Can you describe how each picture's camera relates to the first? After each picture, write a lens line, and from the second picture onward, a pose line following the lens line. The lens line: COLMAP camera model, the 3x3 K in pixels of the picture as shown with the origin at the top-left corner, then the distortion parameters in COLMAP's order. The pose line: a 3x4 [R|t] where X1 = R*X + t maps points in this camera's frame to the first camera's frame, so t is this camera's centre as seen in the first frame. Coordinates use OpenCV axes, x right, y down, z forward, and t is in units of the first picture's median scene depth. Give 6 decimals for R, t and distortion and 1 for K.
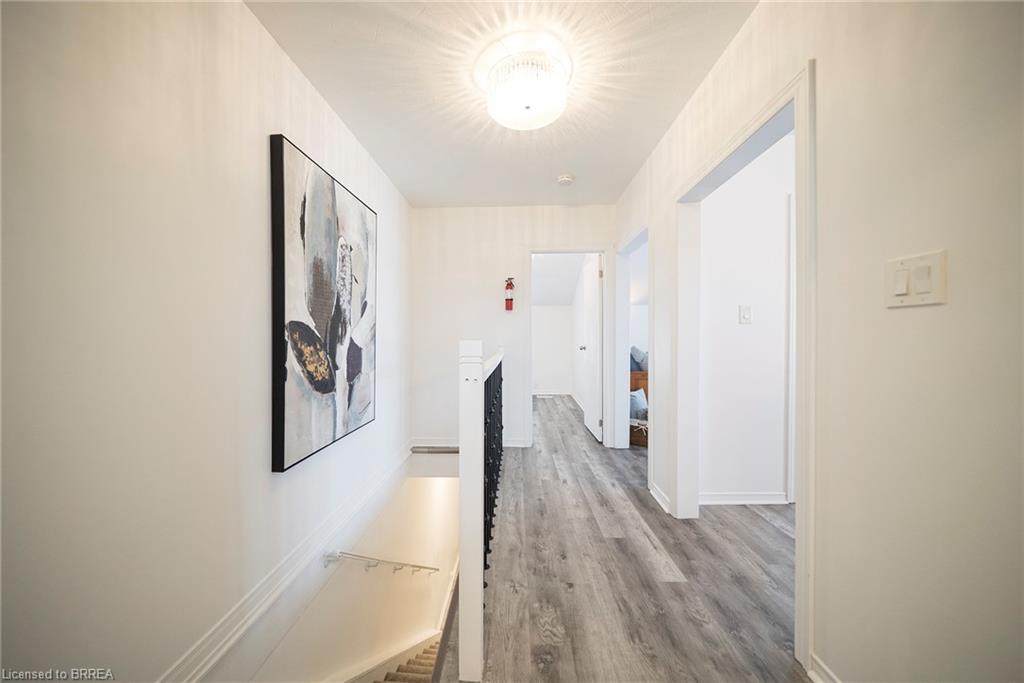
lens RADIAL K [[350.8, 0, 510.2], [0, 350.8, 344.7], [0, 0, 1]] dist [-0.001996, -0.000061]
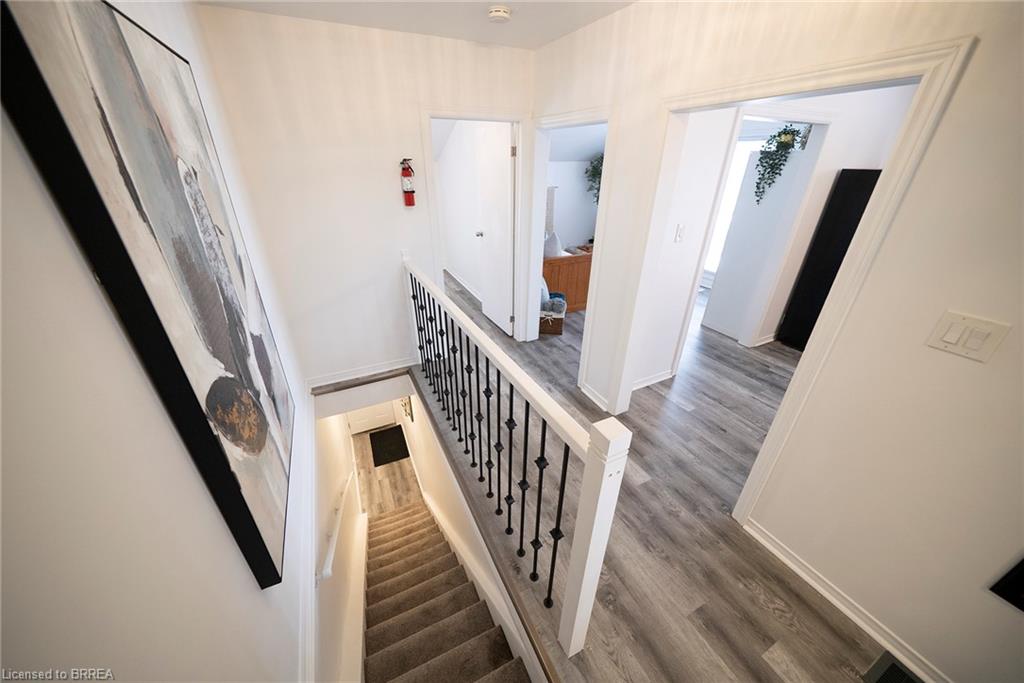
lens RADIAL K [[350.8, 0, 510.2], [0, 350.8, 344.7], [0, 0, 1]] dist [-0.001996, -0.000061]
pose [[0.886335, -0.206559, 0.414420, -0.284669], [0.001198, 0.896009, 0.444034, -0.252639], [-0.463043, -0.393066, 0.794412, 0.269736]]
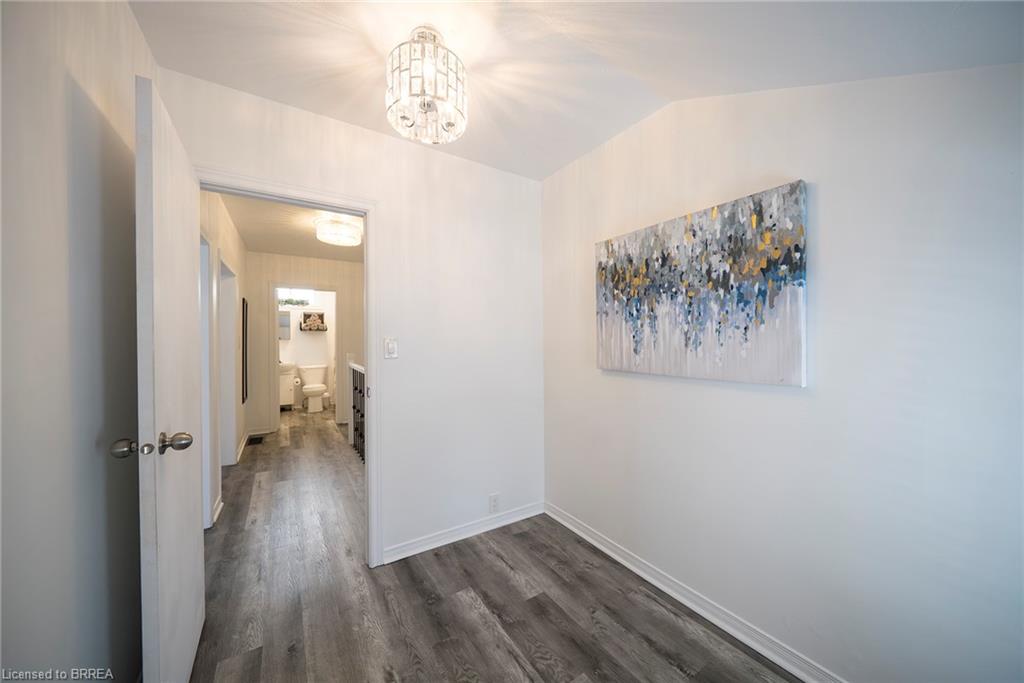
lens RADIAL K [[350.8, 0, 510.2], [0, 350.8, 344.7], [0, 0, 1]] dist [-0.001996, -0.000061]
pose [[-0.825288, 0.008304, -0.564652, 0.293757], [-0.006378, 0.999691, 0.024024, -0.106488], [0.564677, 0.023428, -0.824980, 2.459221]]
